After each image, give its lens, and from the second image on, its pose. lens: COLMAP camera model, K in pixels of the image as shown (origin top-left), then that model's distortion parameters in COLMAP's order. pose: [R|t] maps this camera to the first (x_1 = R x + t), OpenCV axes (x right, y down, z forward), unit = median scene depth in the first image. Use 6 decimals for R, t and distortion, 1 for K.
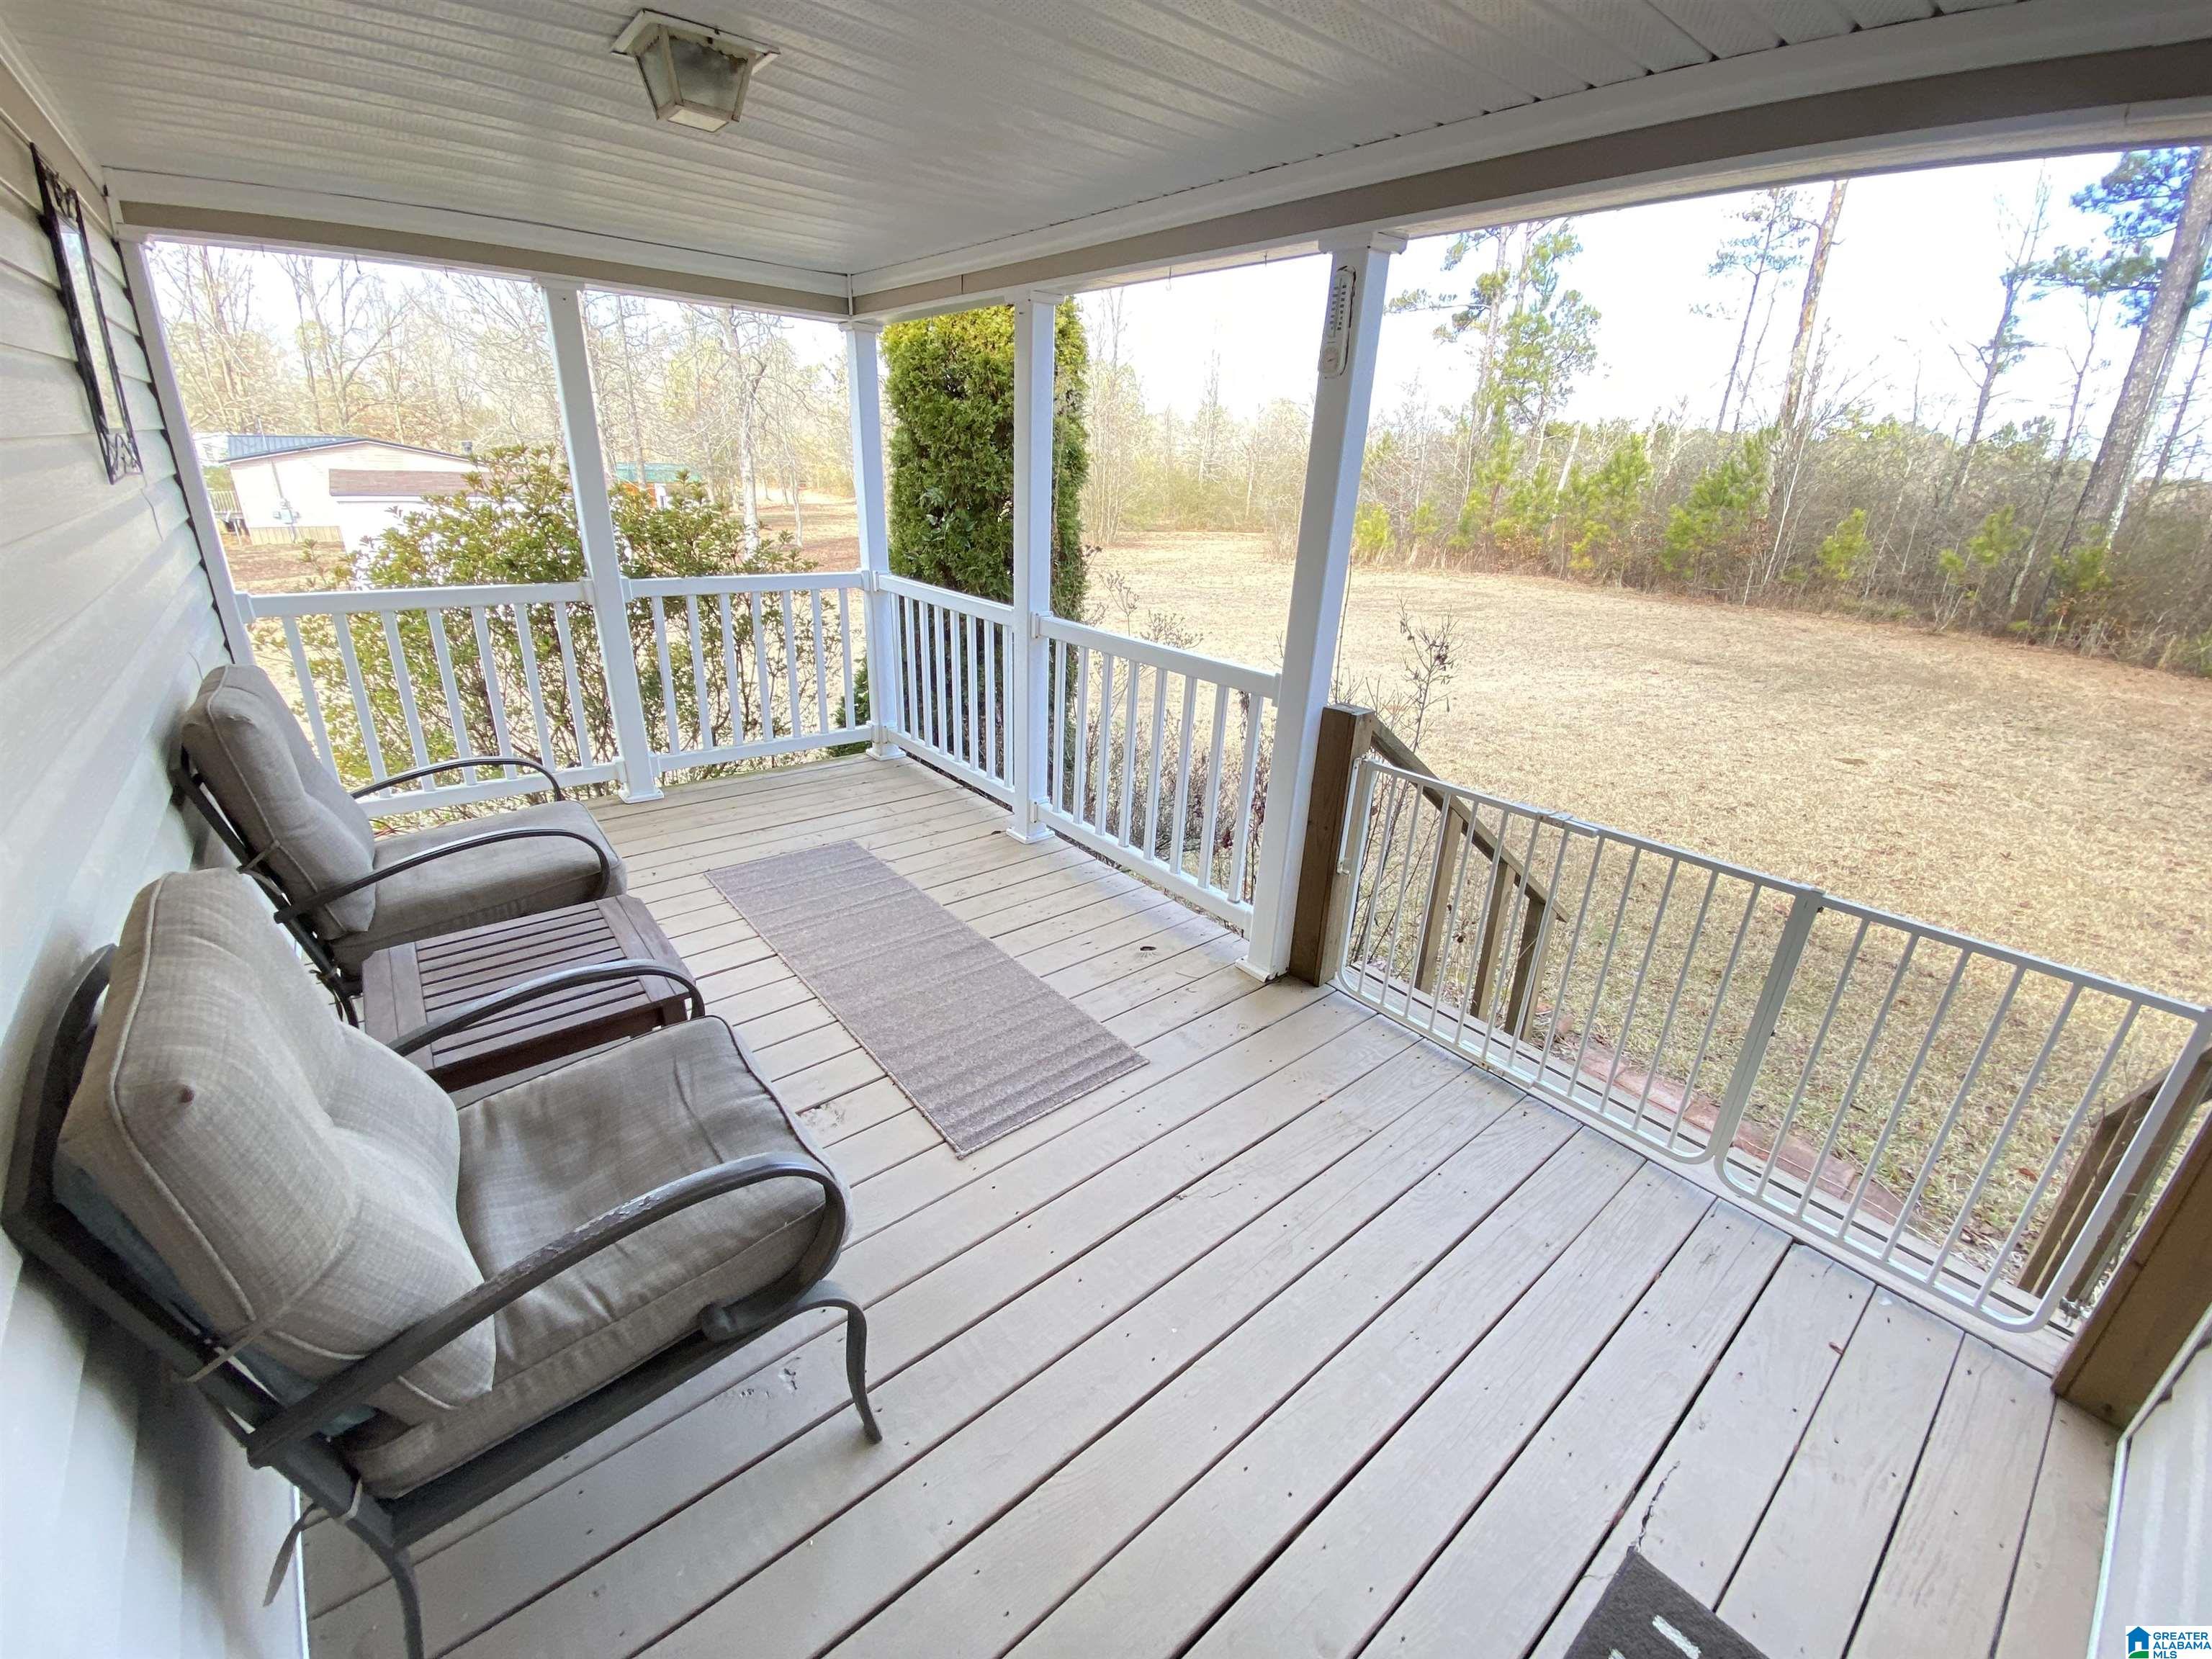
lens RADIAL K [[905.2, 0, 1093.3], [0, 905.2, 833.8], [0, 0, 1]] dist [0.010974, -0.017531]
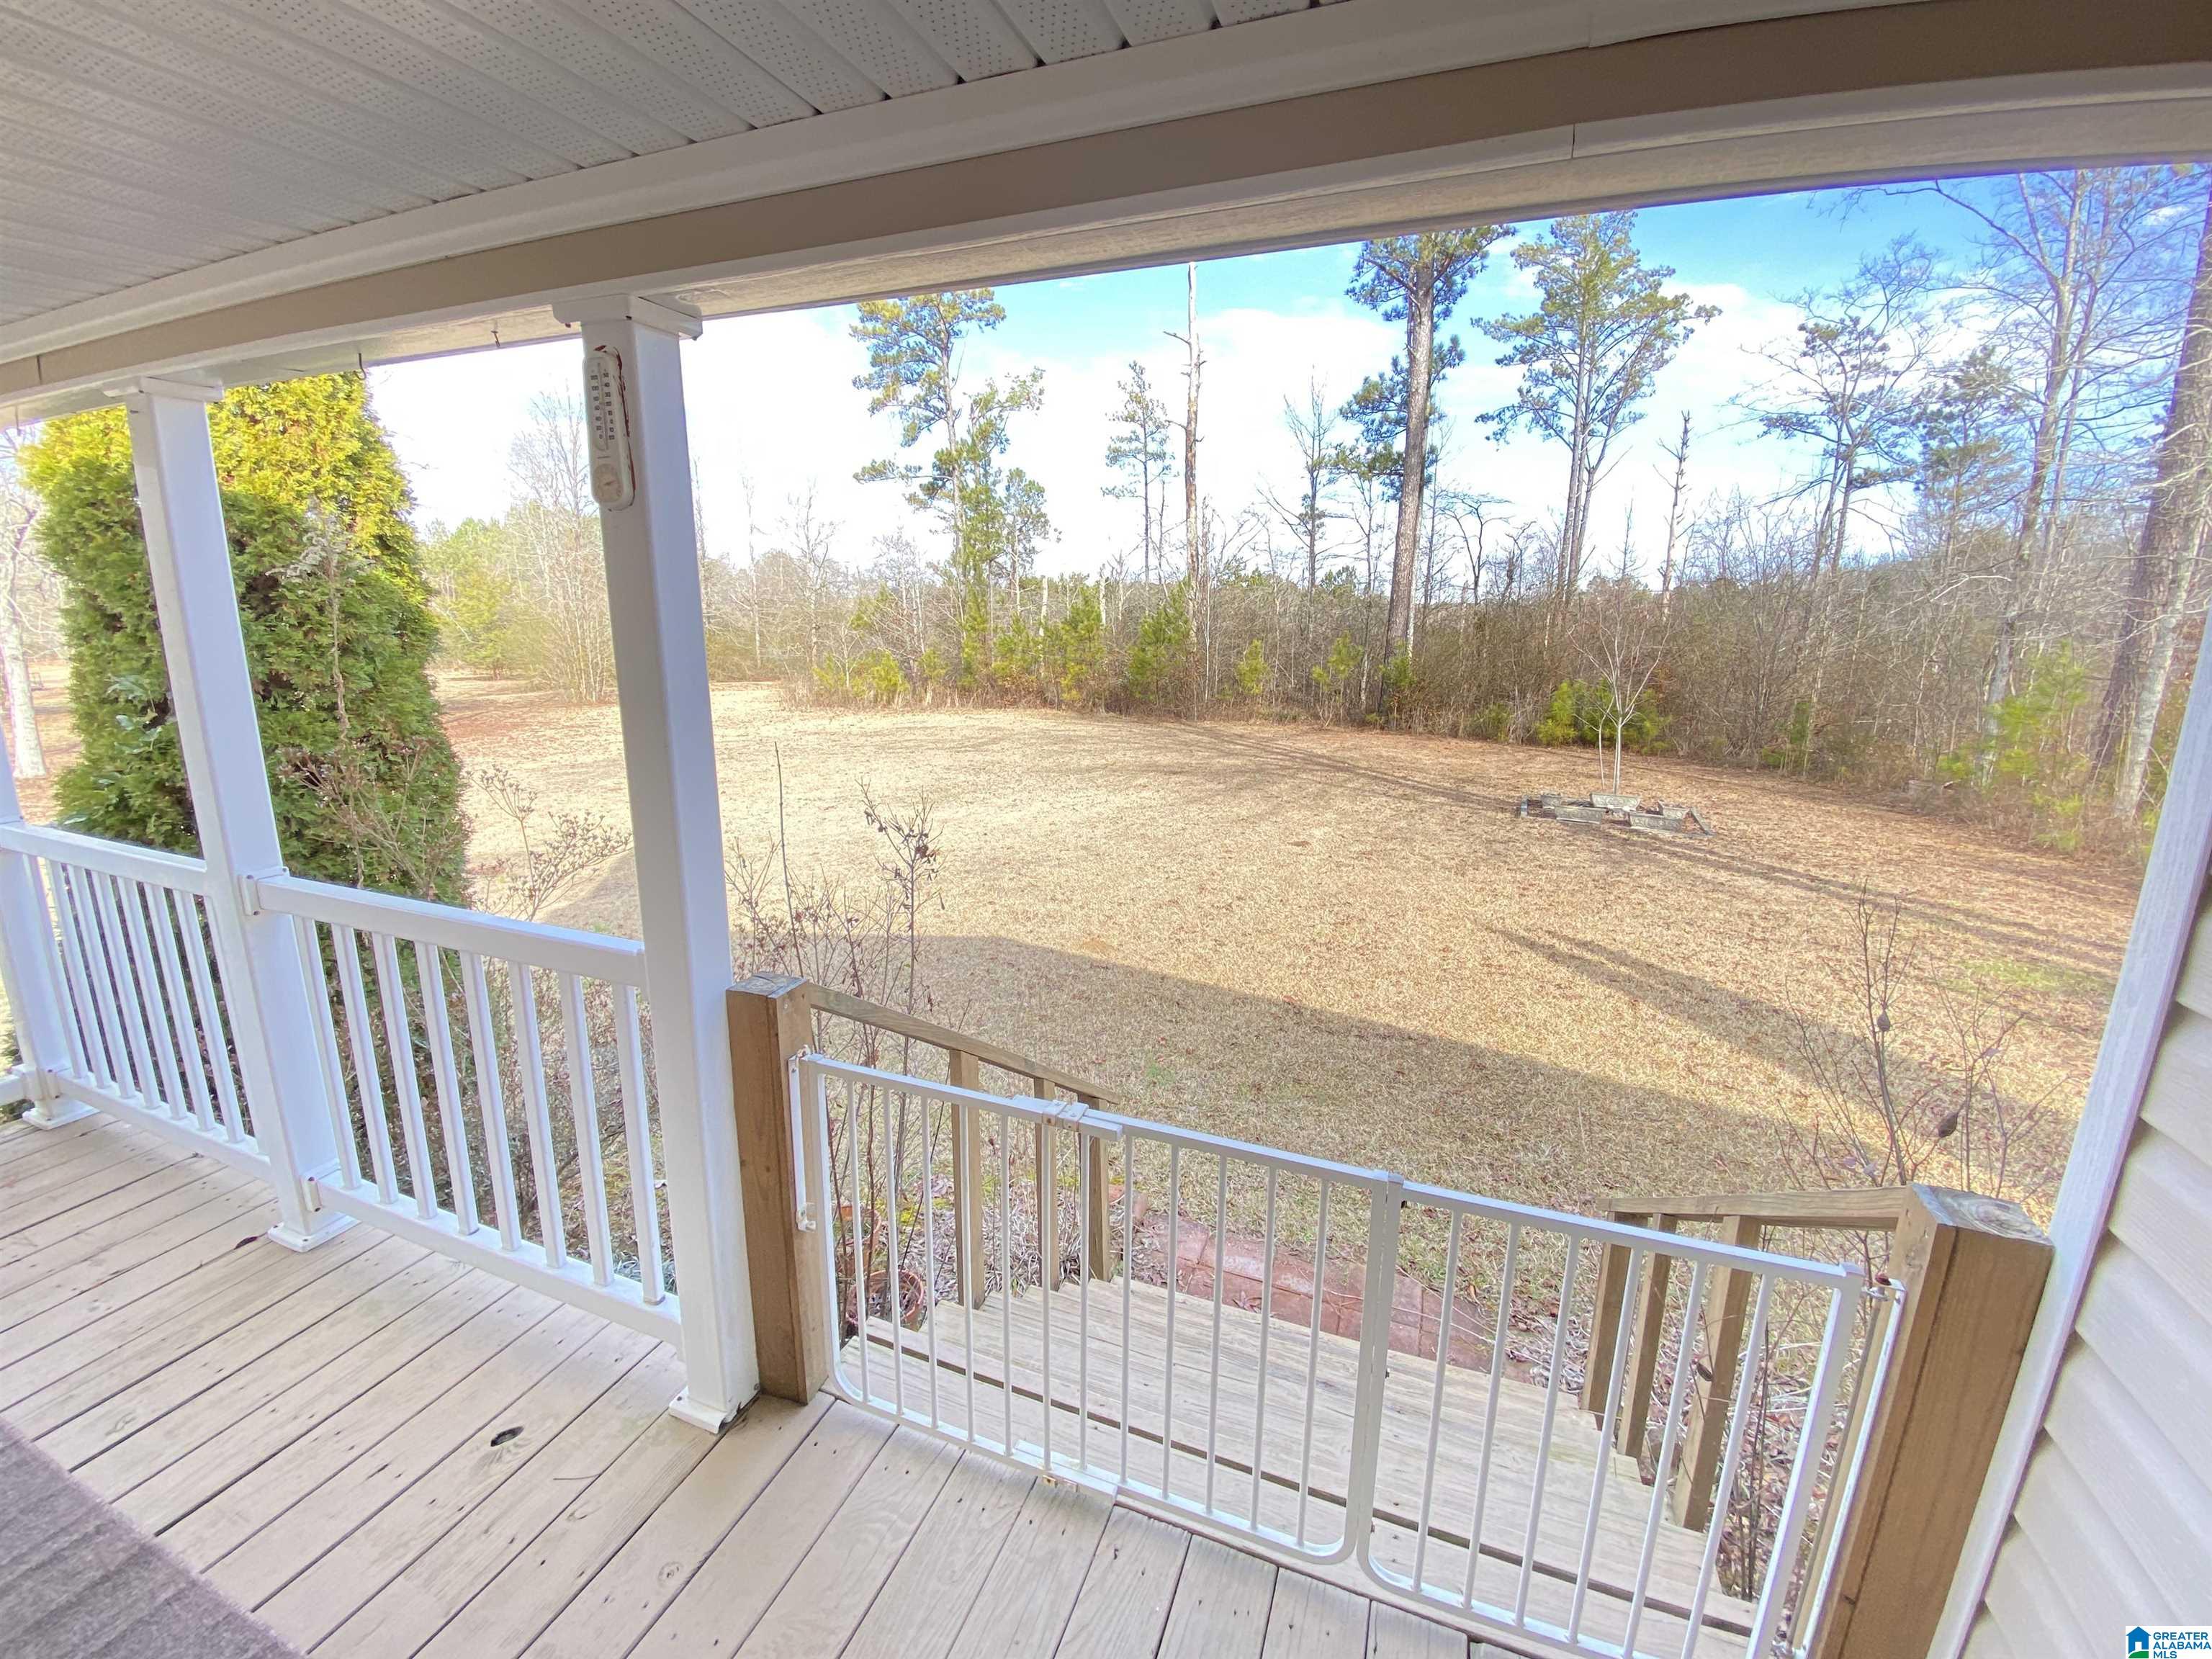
lens RADIAL K [[885.3, 0, 1101.6], [0, 885.3, 847.7], [0, 0, 1]] dist [0.035515, -0.021014]
pose [[0.871296, -0.146504, 0.468380, 0.046473], [0.206764, 0.975146, -0.079614, -0.030575], [-0.445076, 0.166211, 0.879933, 0.067320]]
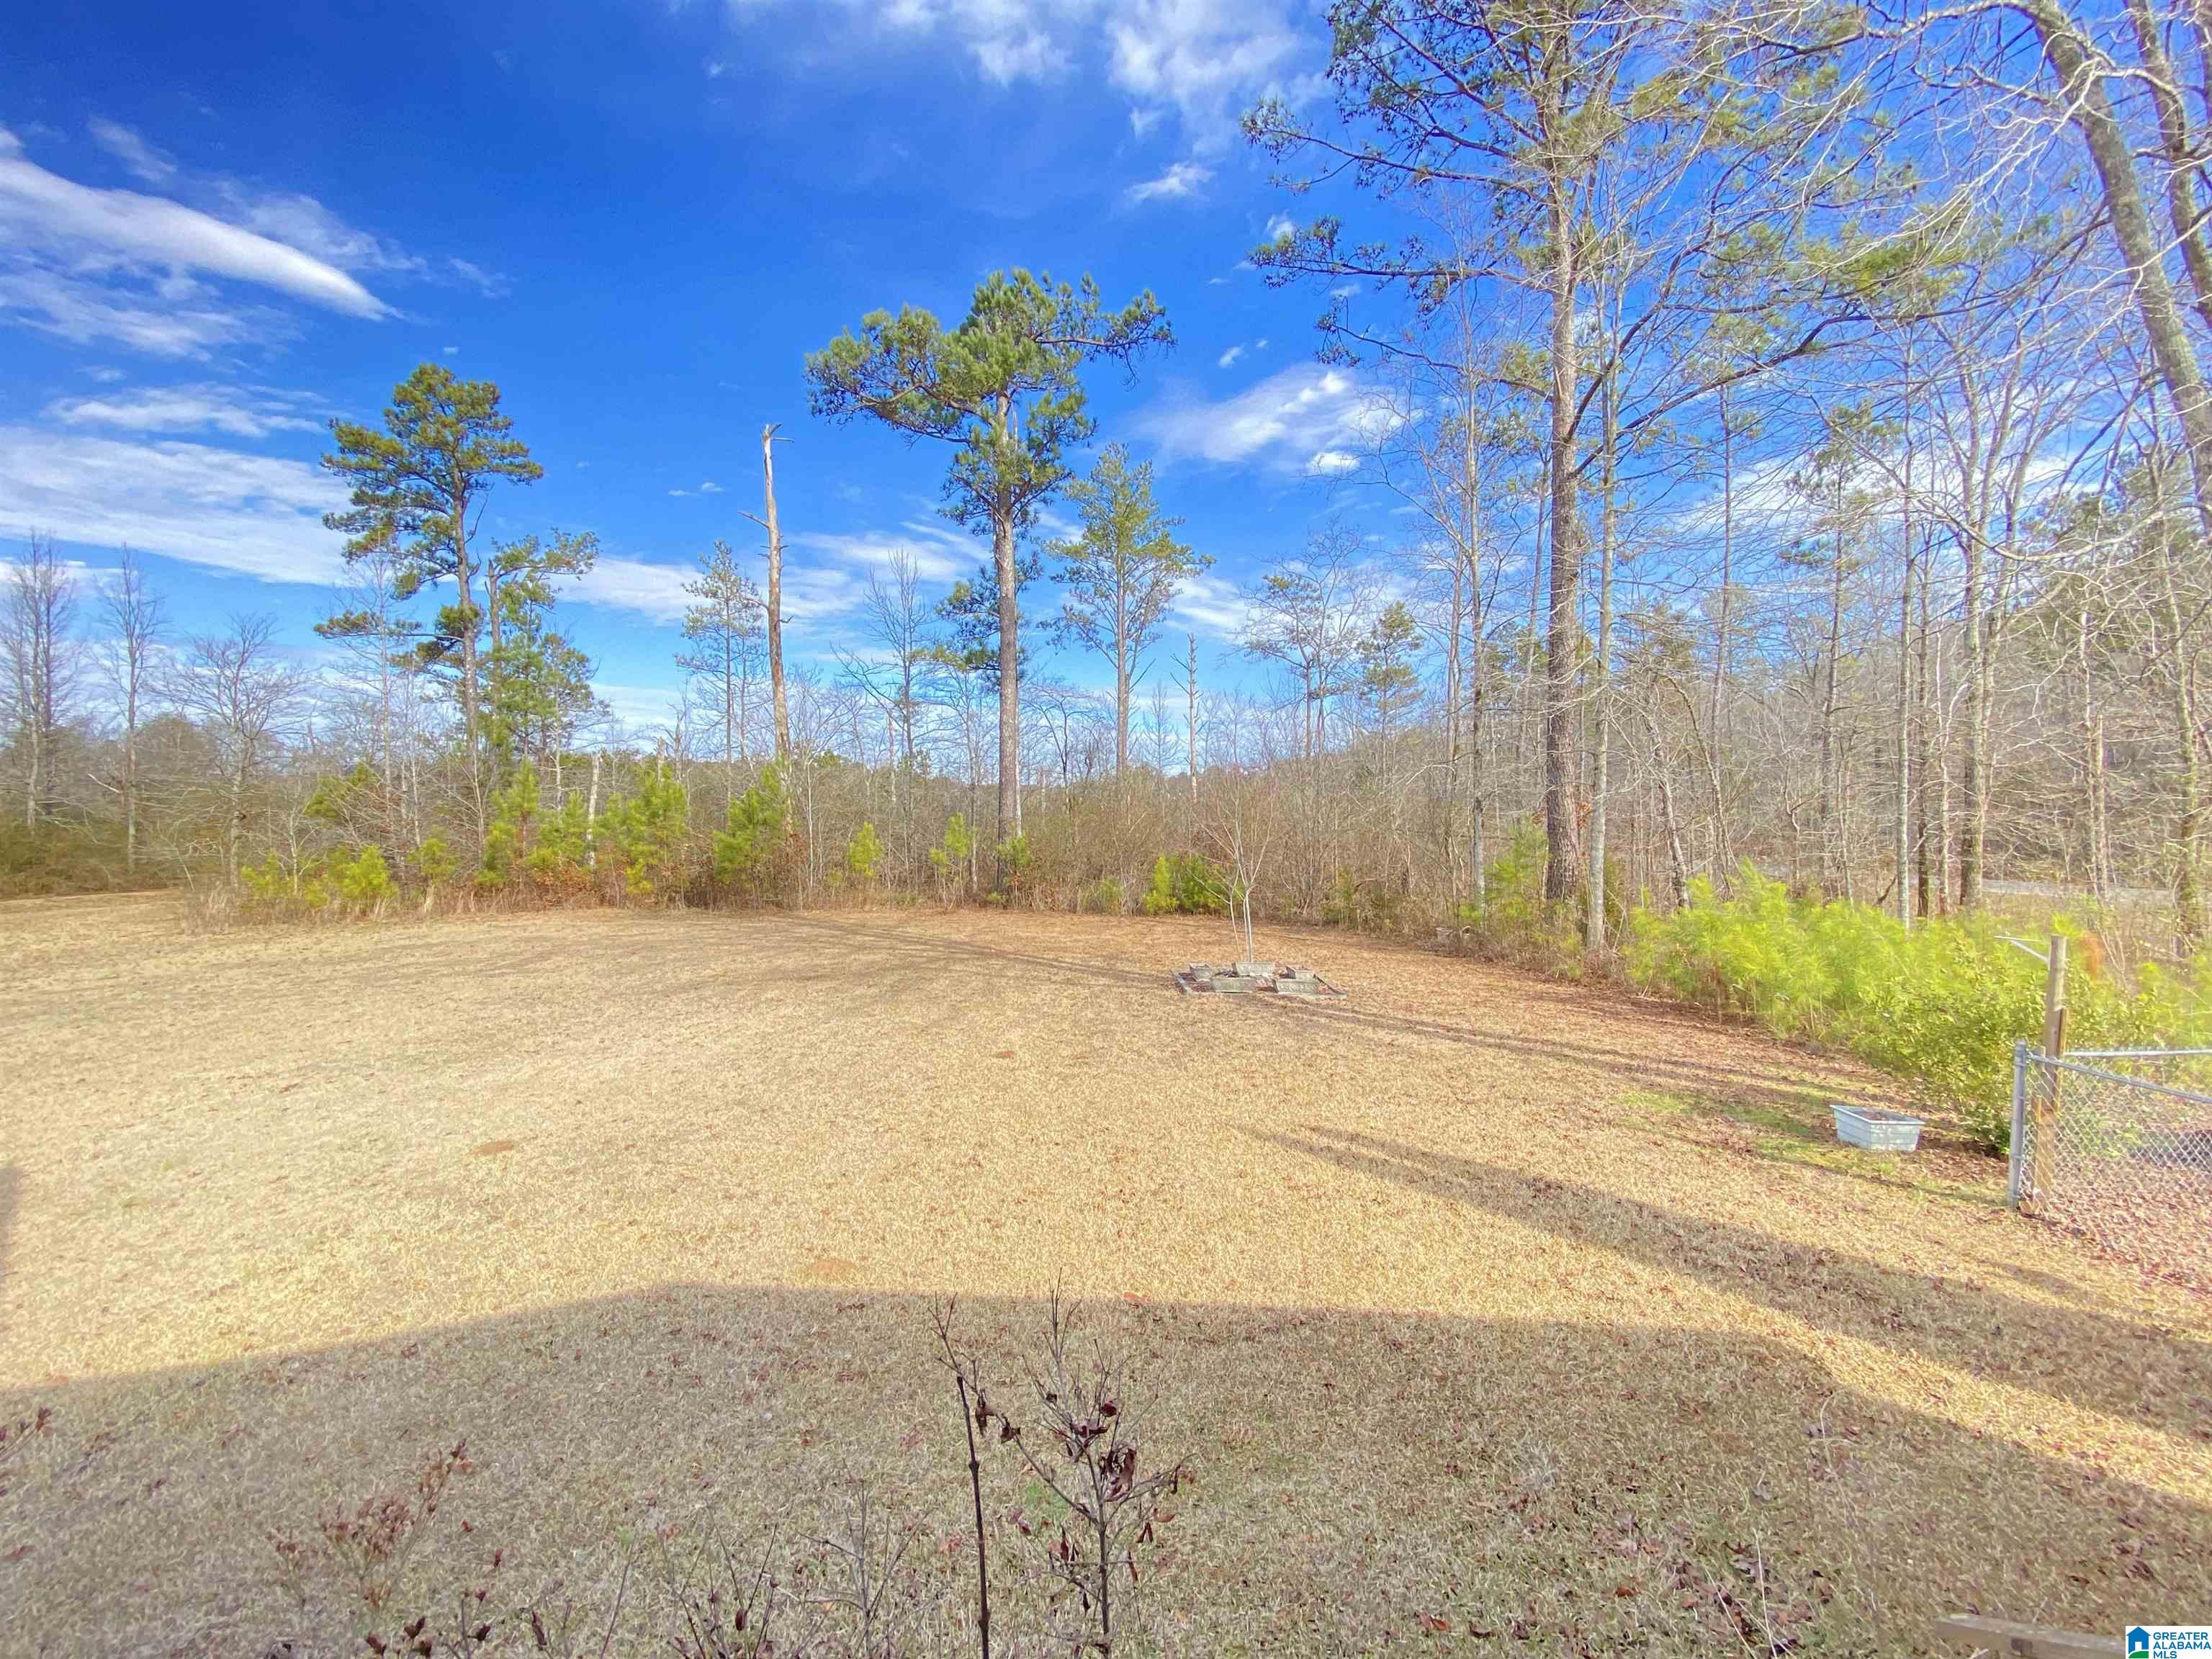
lens RADIAL K [[893.8, 0, 1106.0], [0, 893.8, 829.5], [0, 0, 1]] dist [0.012530, -0.015840]
pose [[0.544724, -0.060745, 0.836412, 0.042051], [0.337287, 0.929018, -0.152192, -0.108889], [-0.767797, 0.365014, 0.526547, 0.227406]]
